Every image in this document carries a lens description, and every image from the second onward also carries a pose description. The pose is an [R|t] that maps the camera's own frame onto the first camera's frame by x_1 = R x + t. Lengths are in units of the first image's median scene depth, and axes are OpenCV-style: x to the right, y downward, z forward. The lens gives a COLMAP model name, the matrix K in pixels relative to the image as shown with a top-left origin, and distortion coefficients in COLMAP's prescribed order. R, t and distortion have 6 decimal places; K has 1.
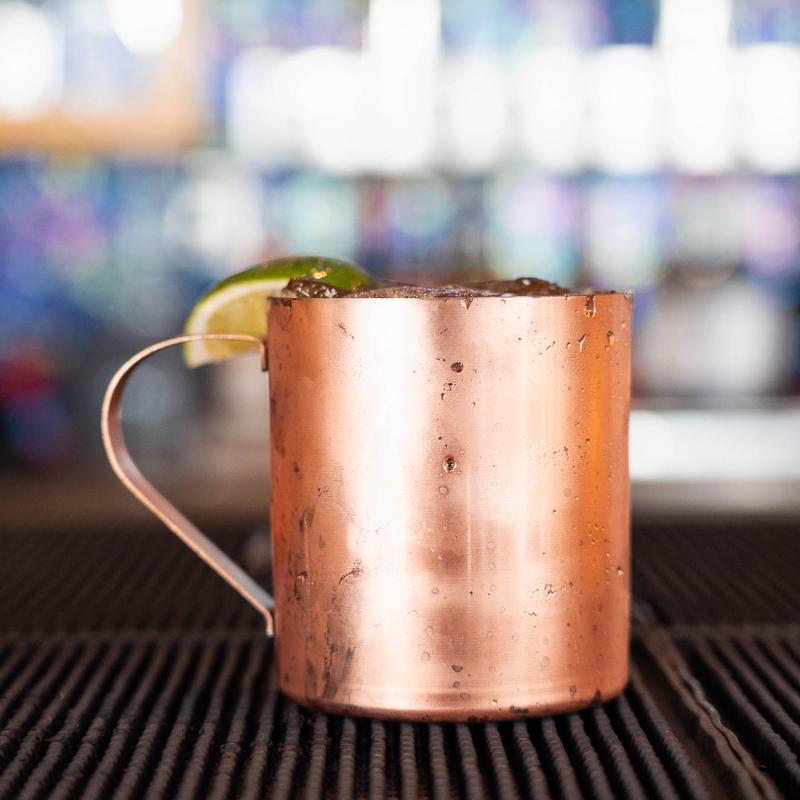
lens RADIAL K [[2203.5, 0, 400.0], [0, 2203.5, 400.0], [0, 0, 1]] dist [0.010446, 0.046720]
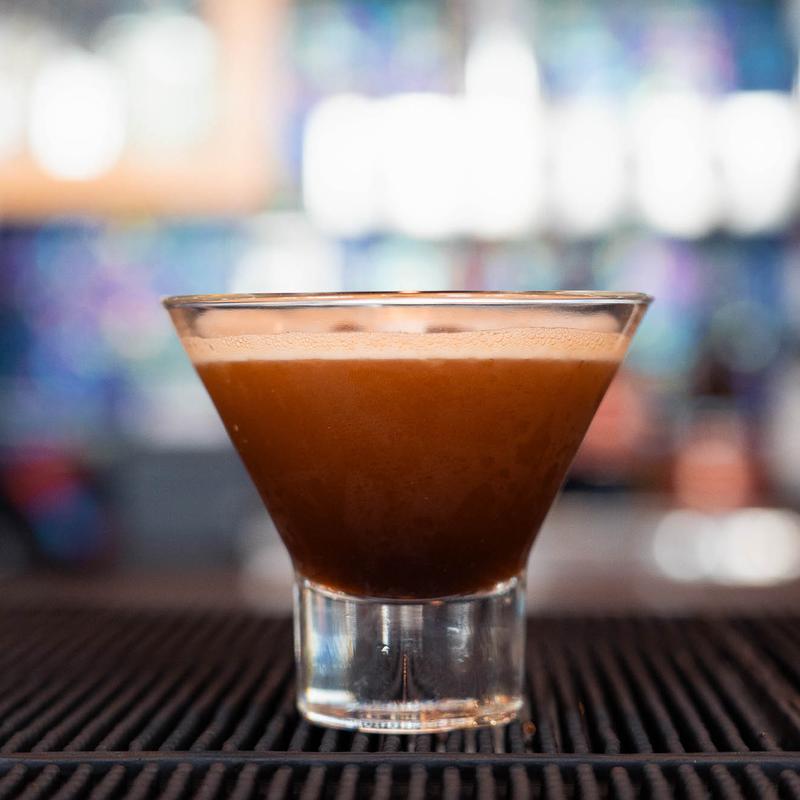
lens RADIAL K [[2203.5, 0, 400.0], [0, 2203.5, 400.0], [0, 0, 1]] dist [0.010446, 0.046720]
pose [[0.998653, 0.000005, -0.051894, 0.005804], [-0.001494, 0.999588, -0.028648, -0.012509], [0.051872, 0.028687, 0.998242, 0.118984]]
